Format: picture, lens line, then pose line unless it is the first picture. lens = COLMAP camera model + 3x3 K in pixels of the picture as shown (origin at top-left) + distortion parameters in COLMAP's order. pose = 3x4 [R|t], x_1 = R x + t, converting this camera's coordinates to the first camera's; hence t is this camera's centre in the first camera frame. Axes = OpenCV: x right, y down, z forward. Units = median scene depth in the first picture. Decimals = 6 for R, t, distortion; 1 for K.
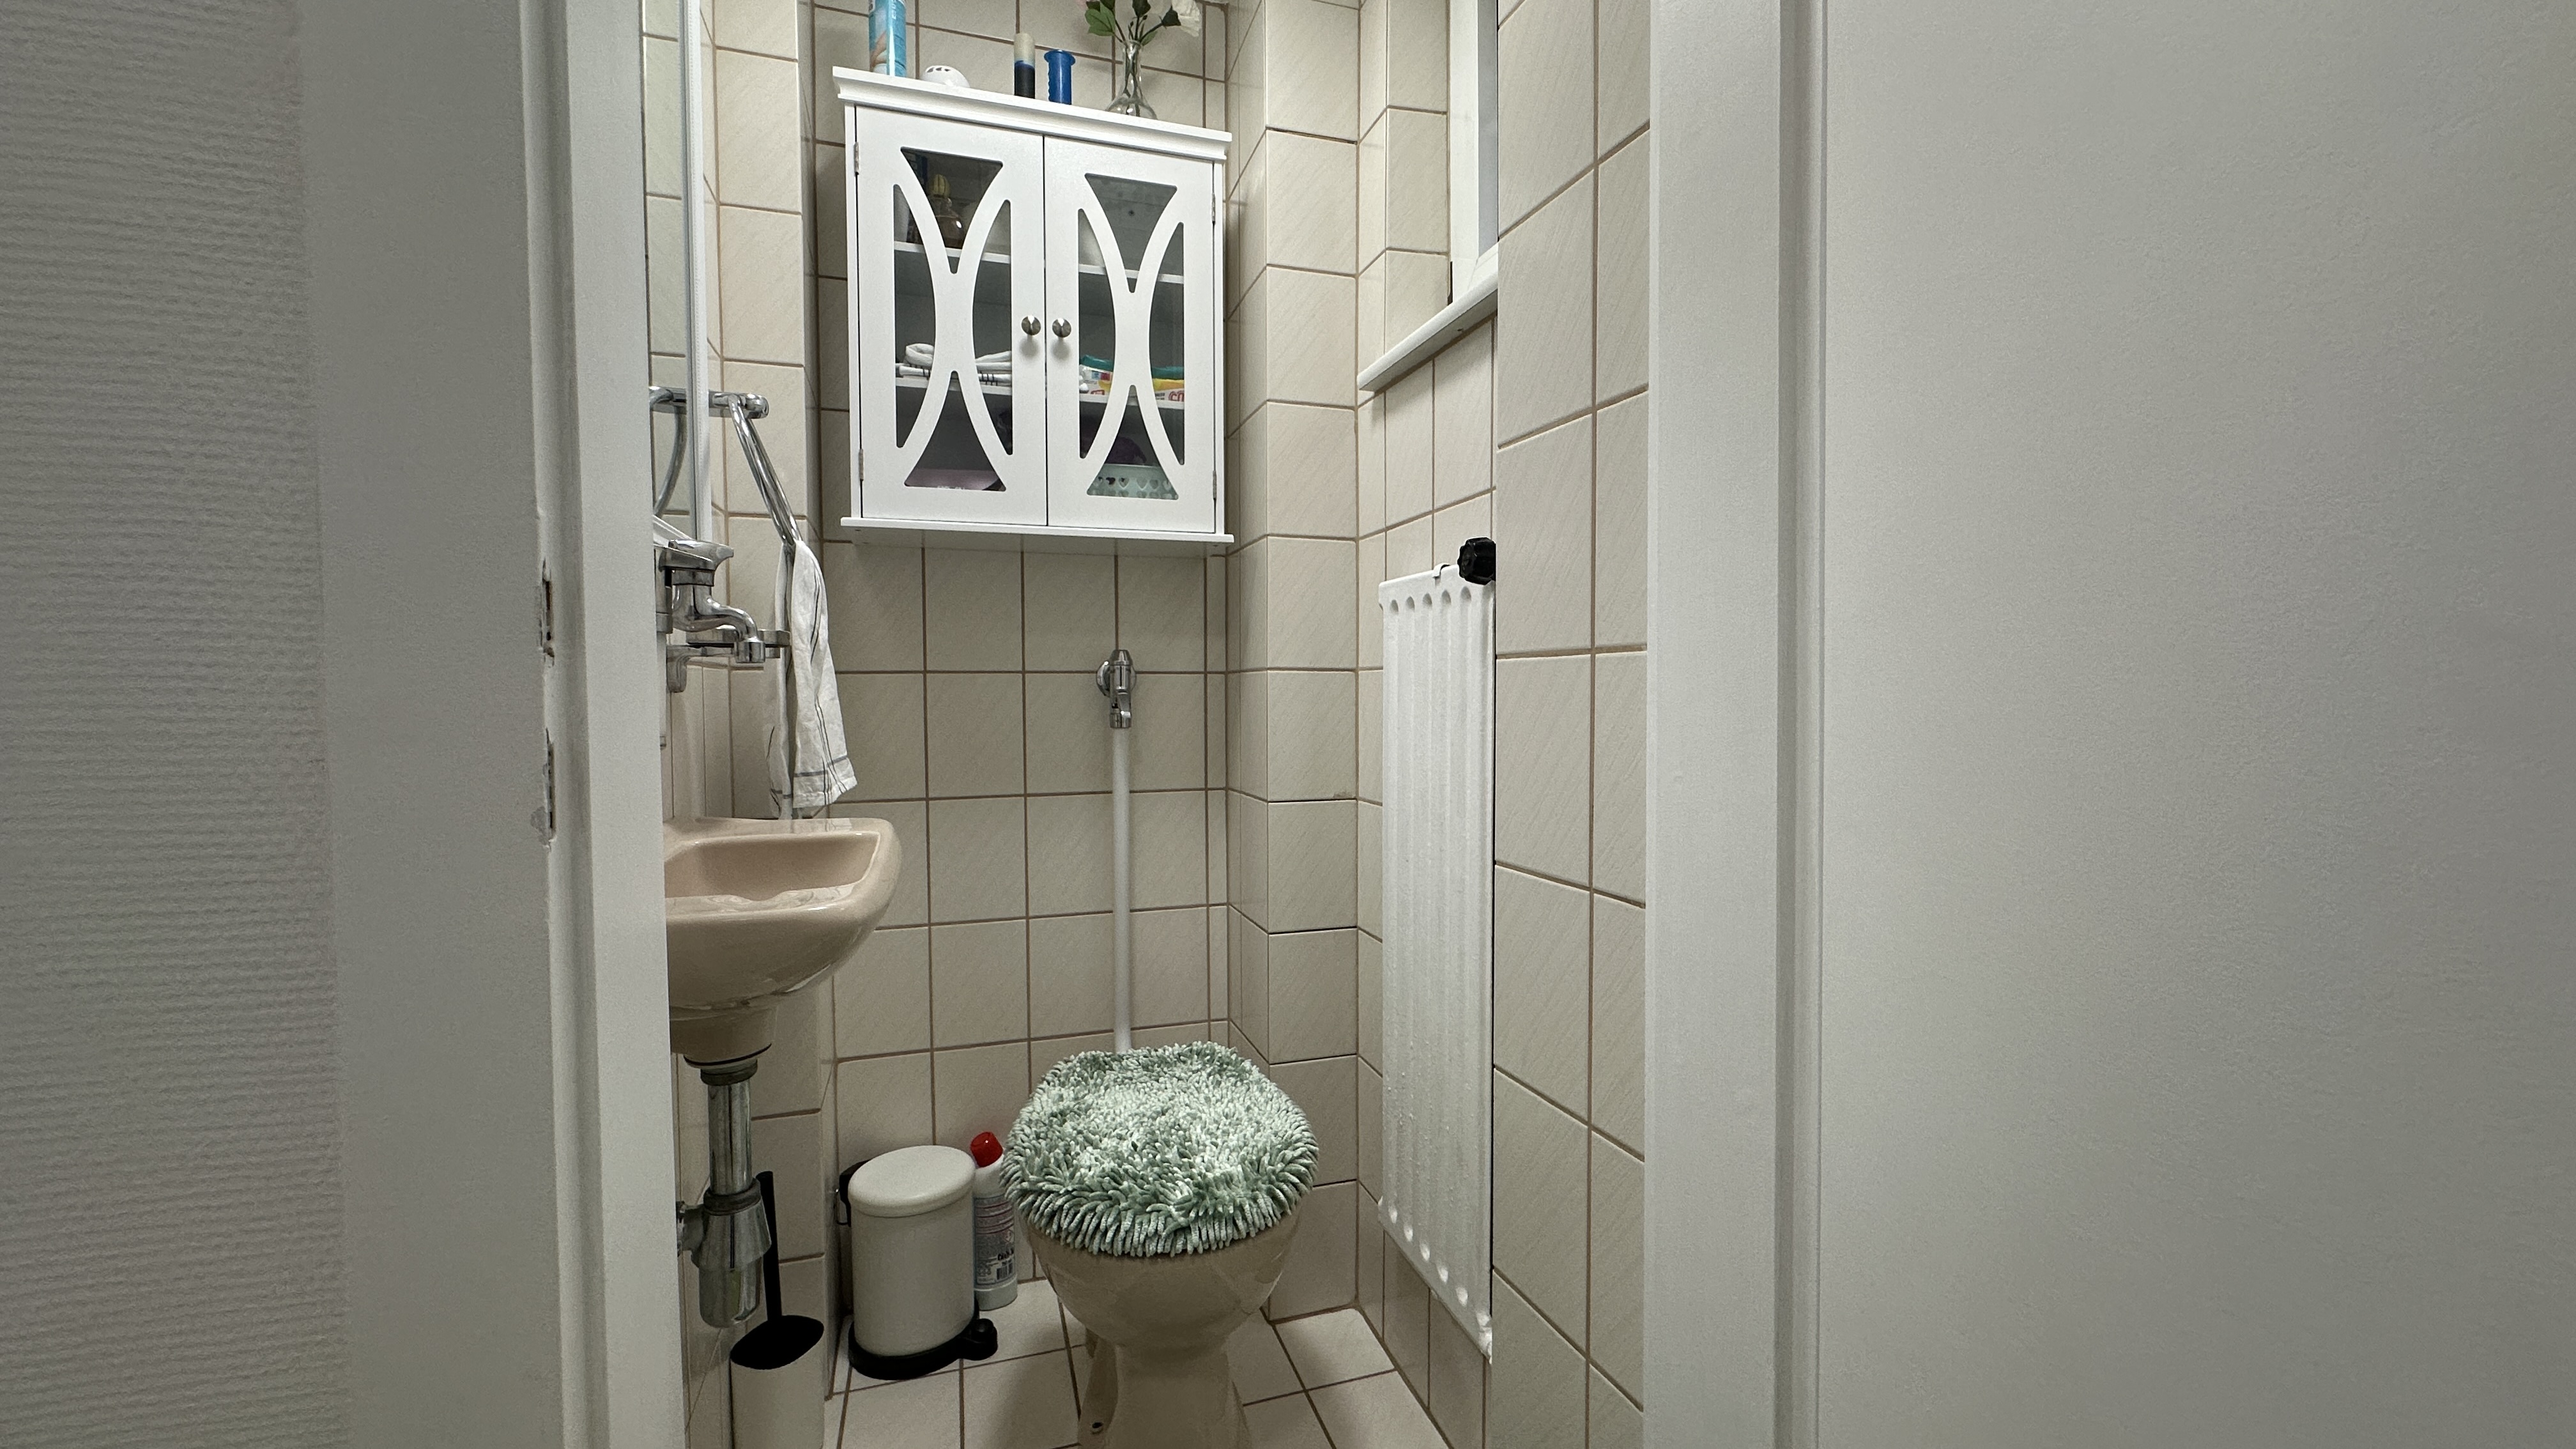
lens RADIAL K [[1030.3, 0, 1288.1], [0, 1030.3, 719.7], [0, 0, 1]] dist [-0.002873, 0.000369]
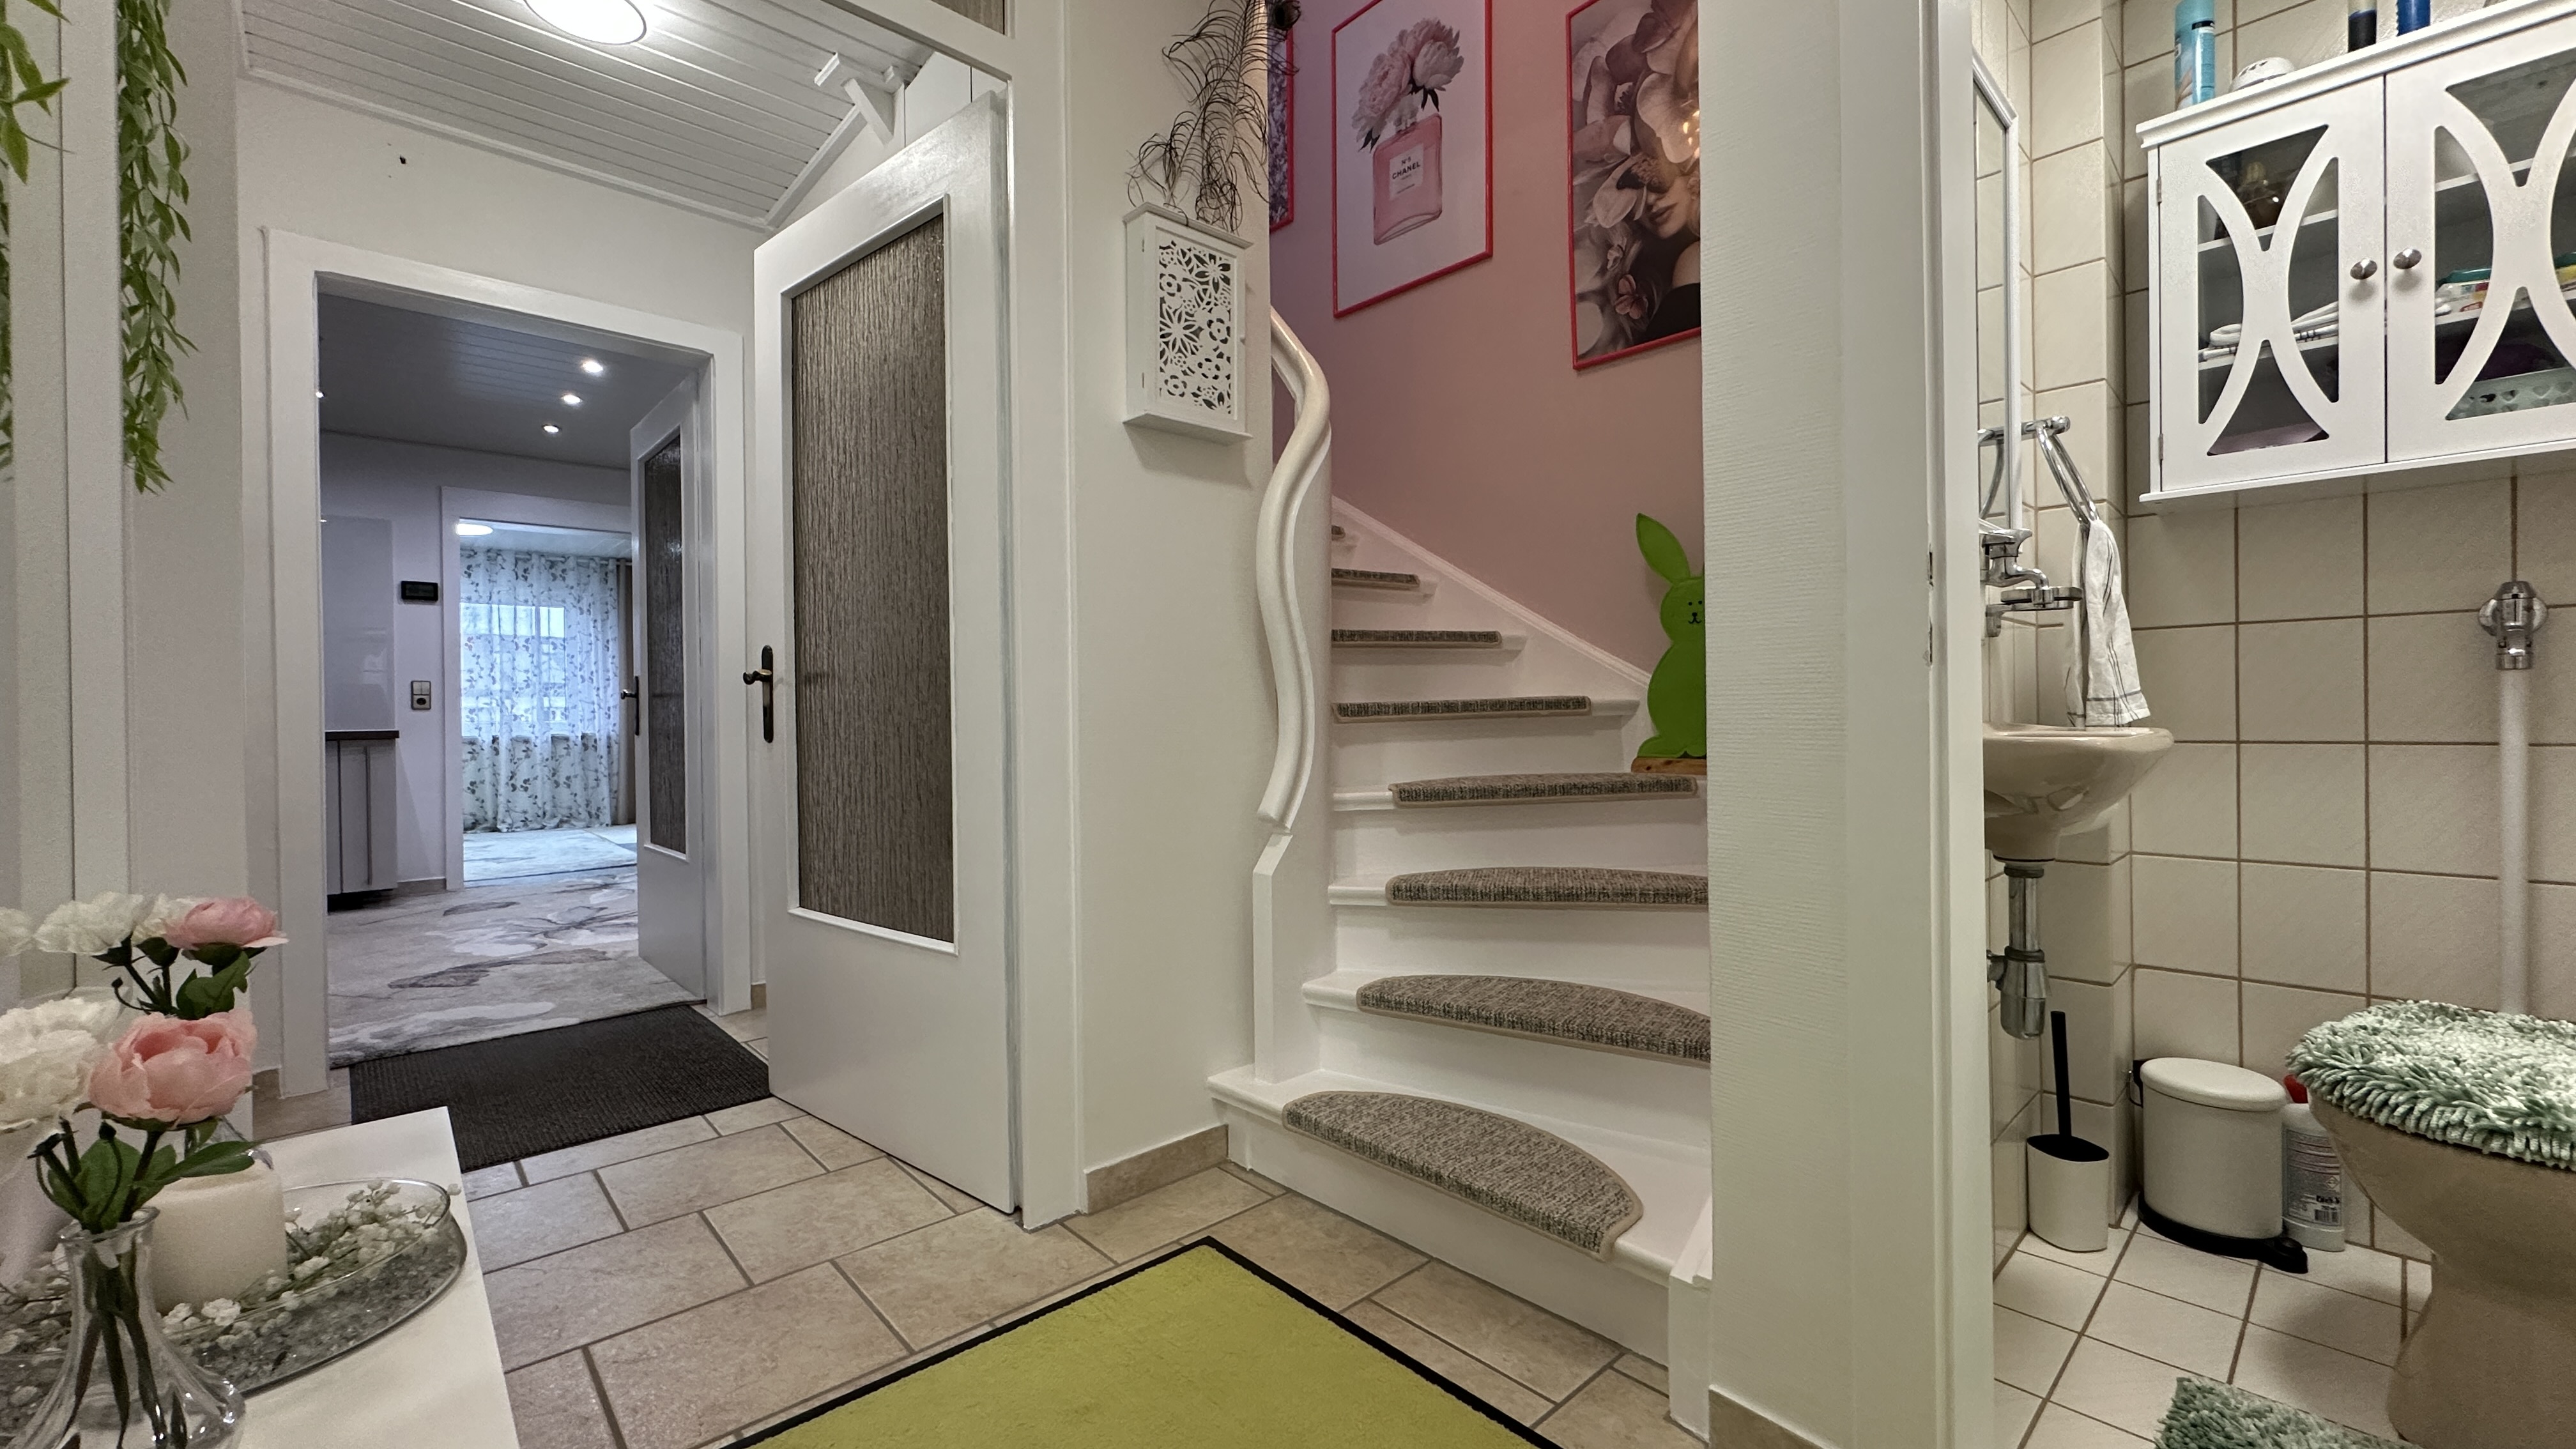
lens RADIAL K [[1030.3, 0, 1287.5], [0, 1030.3, 722.0], [0, 0, 1]] dist [-0.002873, 0.000369]
pose [[0.416059, 0.007037, -0.909311, 0.250270], [-0.017669, 0.999844, -0.000347, 0.088256], [0.909166, 0.016211, 0.416118, -0.407265]]
